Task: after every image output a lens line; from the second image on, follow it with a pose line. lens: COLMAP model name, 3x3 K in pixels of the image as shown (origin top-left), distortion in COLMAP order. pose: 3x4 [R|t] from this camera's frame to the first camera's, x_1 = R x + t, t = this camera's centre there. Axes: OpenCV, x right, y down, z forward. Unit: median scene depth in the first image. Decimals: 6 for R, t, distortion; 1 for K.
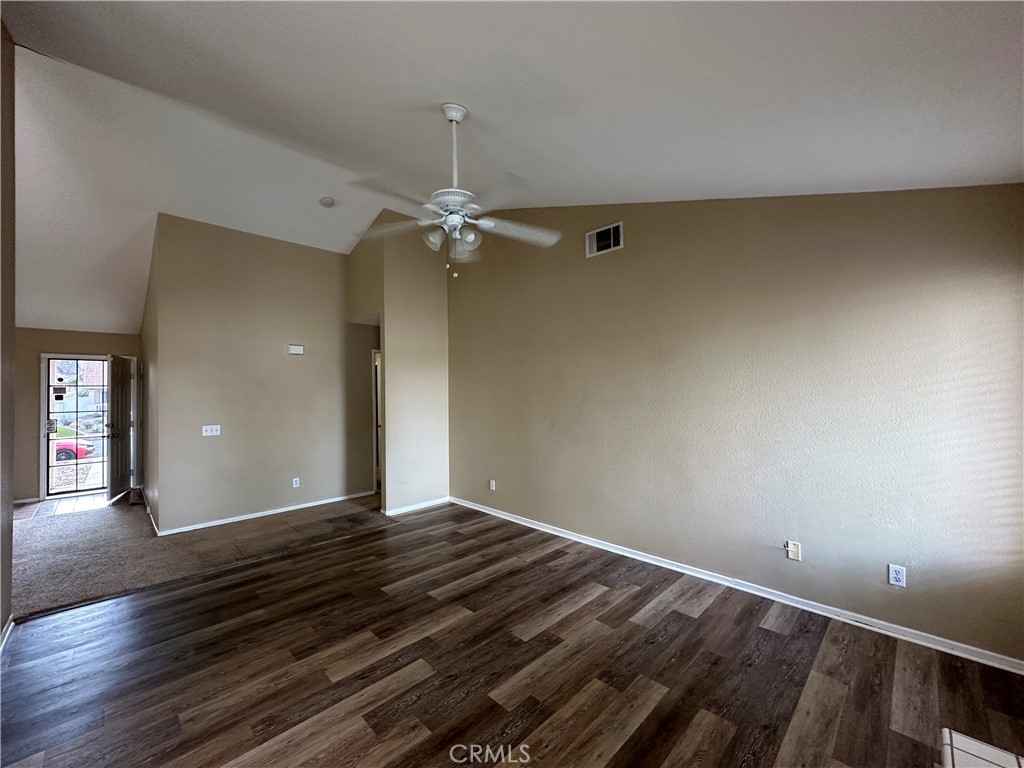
lens RADIAL K [[408.1, 0, 510.3], [0, 408.1, 384.8], [0, 0, 1]] dist [-0.001566, 0.000191]
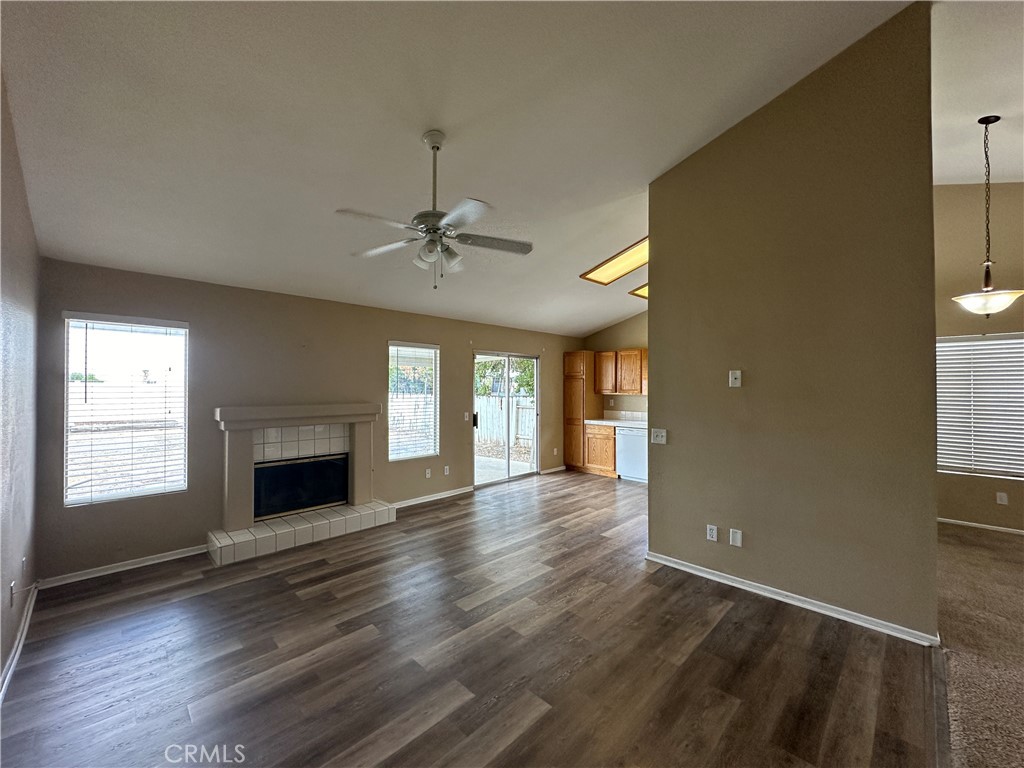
lens RADIAL K [[408.1, 0, 510.0], [0, 408.1, 384.7], [0, 0, 1]] dist [-0.001566, 0.000191]
pose [[-0.999932, 0.010633, -0.004875, -0.193730], [0.010749, 0.999647, -0.024294, 0.016370], [0.004615, -0.024345, -0.999693, 1.230982]]
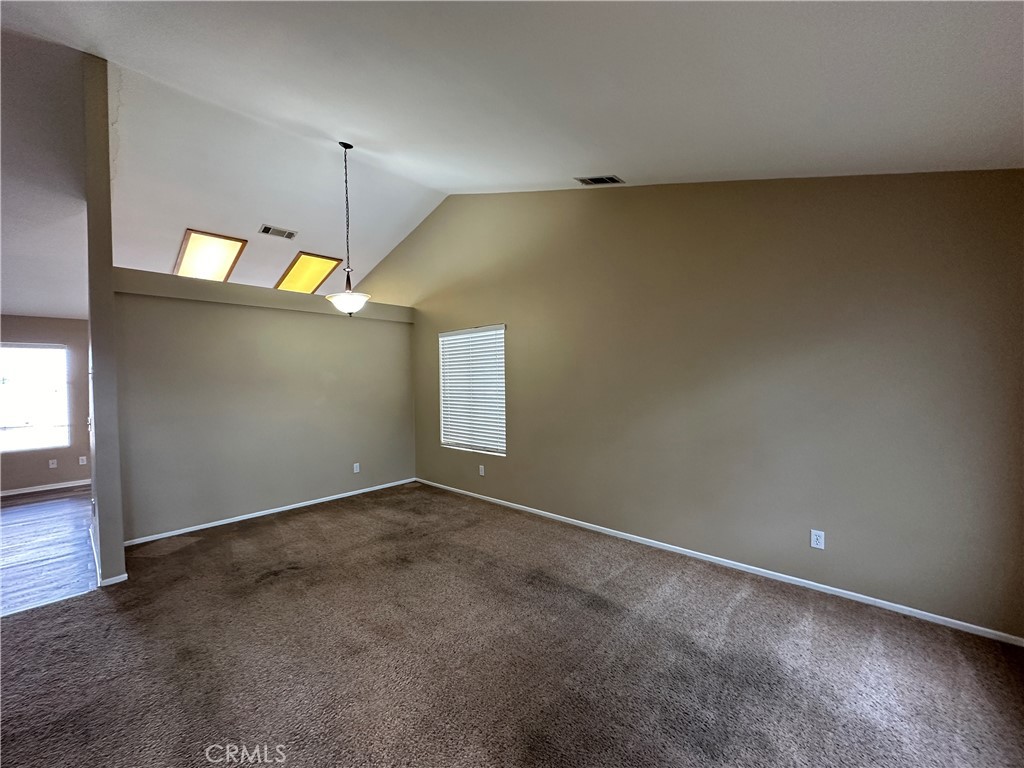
lens RADIAL K [[408.1, 0, 507.2], [0, 408.1, 378.1], [0, 0, 1]] dist [-0.001566, 0.000191]
pose [[-0.999276, 0.031547, -0.021258, -1.511542], [0.032195, 0.999006, -0.030829, 0.063463], [0.020265, -0.031491, -0.999299, 1.396756]]
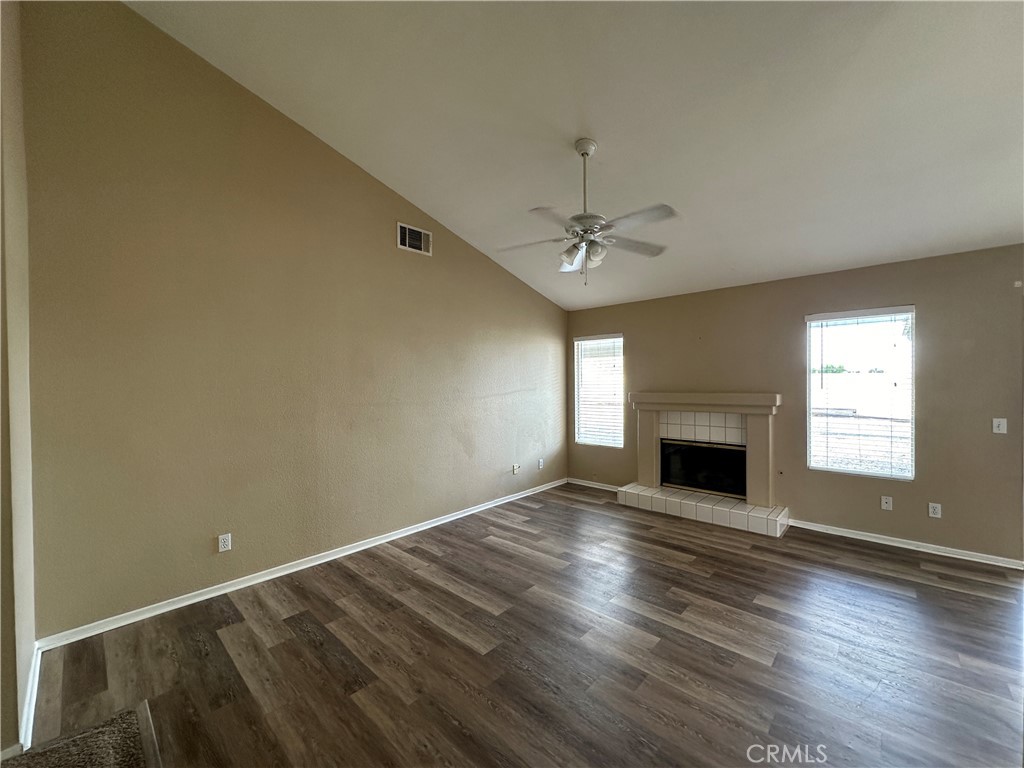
lens RADIAL K [[408.1, 0, 512.1], [0, 408.1, 385.6], [0, 0, 1]] dist [-0.001566, 0.000191]
pose [[-0.038522, 0.002694, 0.999254, -0.778498], [-0.004794, 0.999984, -0.002881, 0.023089], [-0.999246, -0.004901, -0.038509, 0.737742]]
